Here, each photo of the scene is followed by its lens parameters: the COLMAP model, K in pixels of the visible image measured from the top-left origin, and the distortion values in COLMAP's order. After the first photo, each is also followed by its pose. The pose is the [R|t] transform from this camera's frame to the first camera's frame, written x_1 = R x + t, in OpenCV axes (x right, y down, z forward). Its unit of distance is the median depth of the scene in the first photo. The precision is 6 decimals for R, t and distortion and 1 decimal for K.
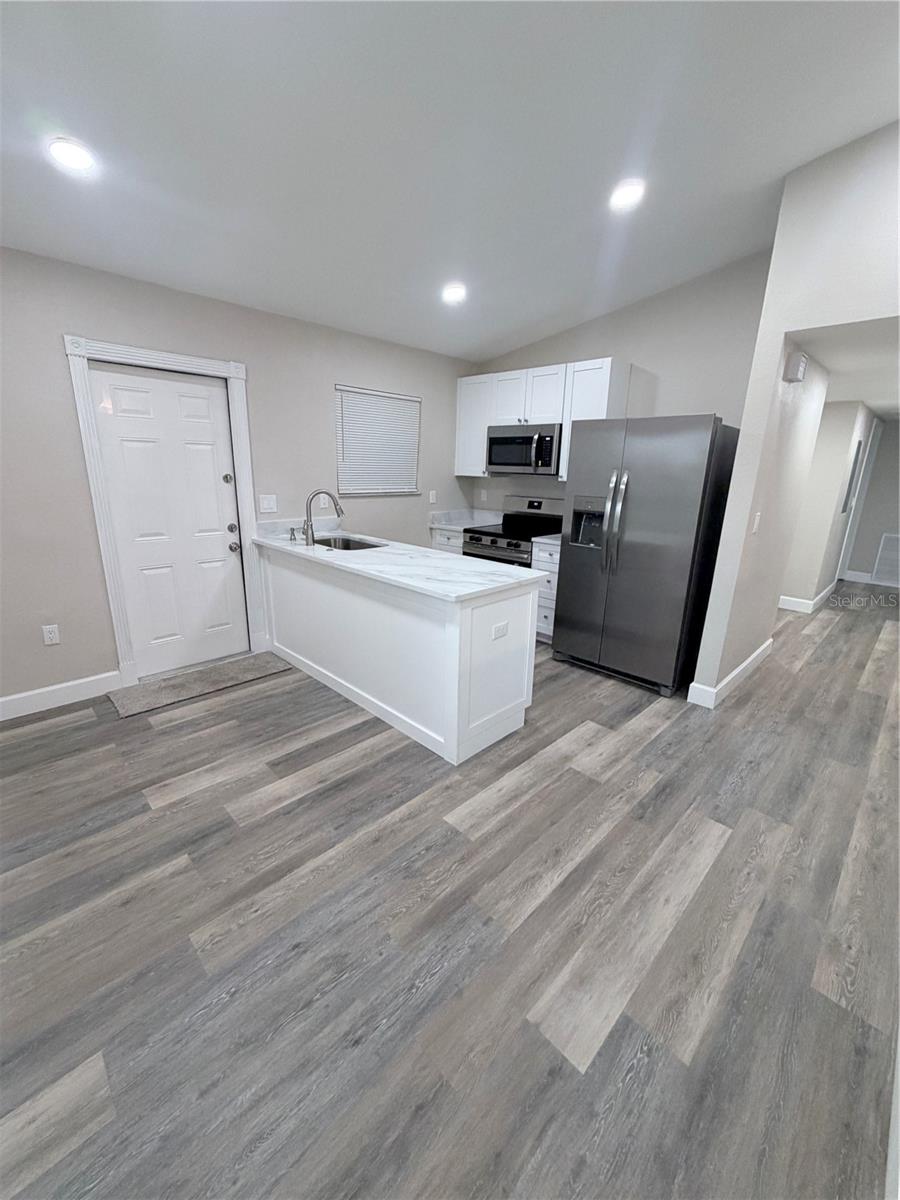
lens RADIAL K [[473.5, 0, 449.4], [0, 473.5, 597.2], [0, 0, 1]] dist [-0.000729, -0.000024]
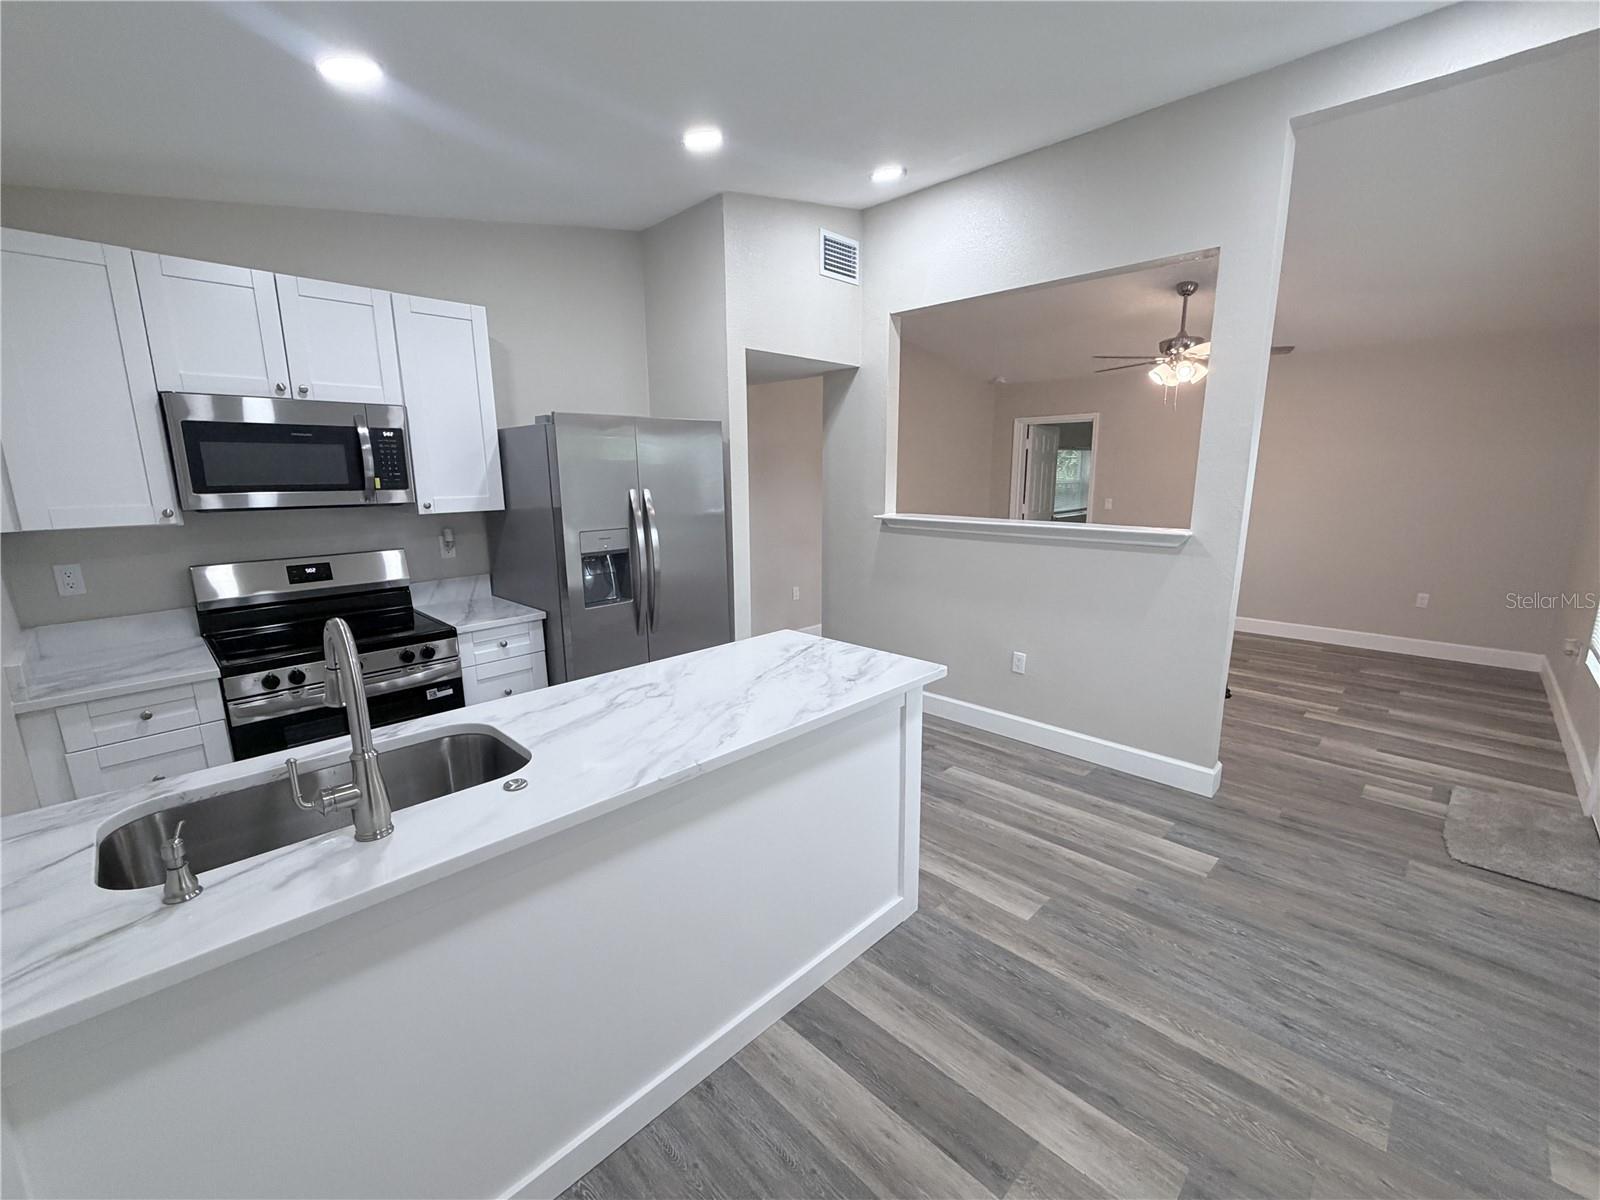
lens RADIAL K [[669.0, 0, 793.5], [0, 669.0, 603.6], [0, 0, 1]] dist [0.000706, 0.000175]
pose [[0.002842, -0.221276, 0.975207, -1.055481], [0.277250, 0.937155, 0.211834, -0.408648], [-0.960794, 0.269774, 0.064012, 1.221564]]
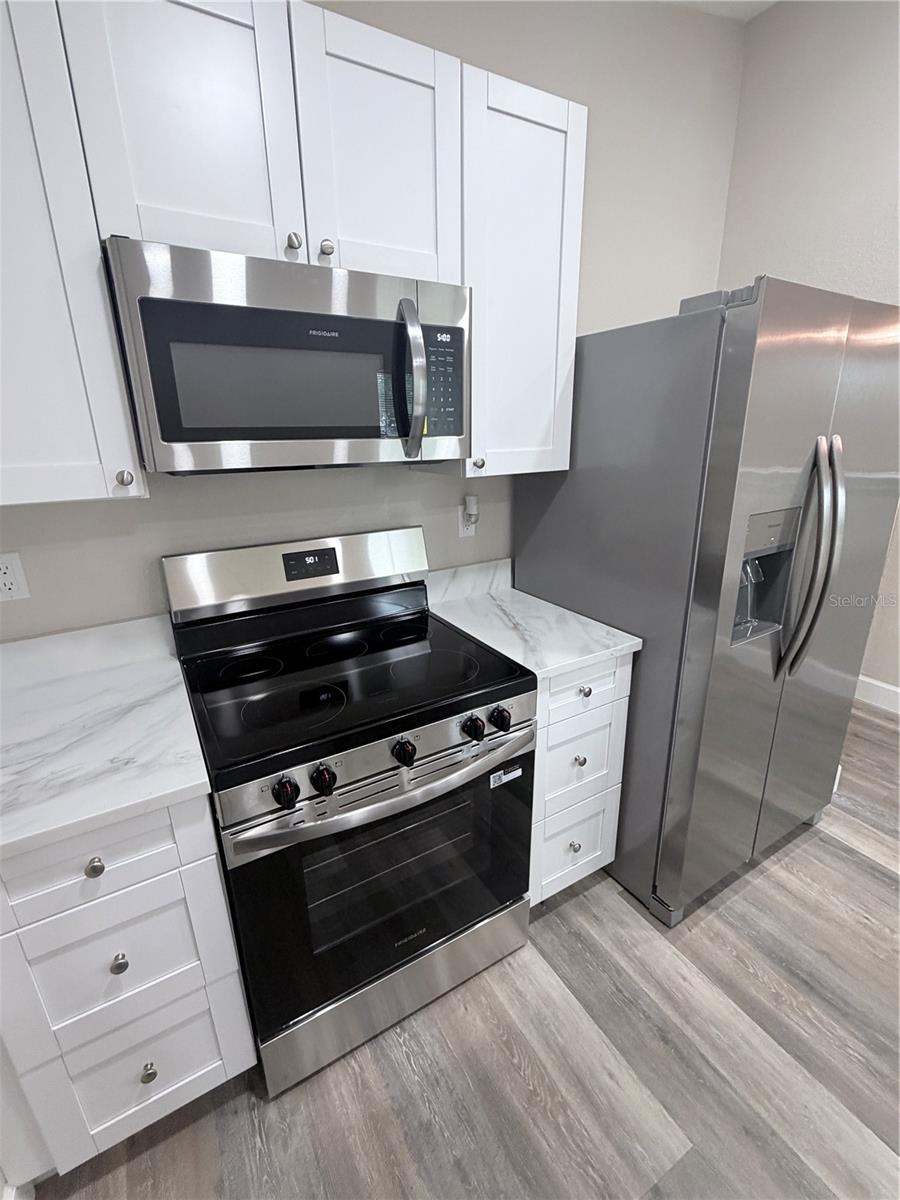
lens RADIAL K [[537.4, 0, 450.0], [0, 537.4, 600.0], [0, 0, 1]] dist [0.000547, 0.000210]
pose [[0.259053, -0.322824, 0.910317, -0.283673], [0.280534, 0.927008, 0.248910, -0.549168], [-0.924225, 0.190894, 0.330707, 1.887815]]
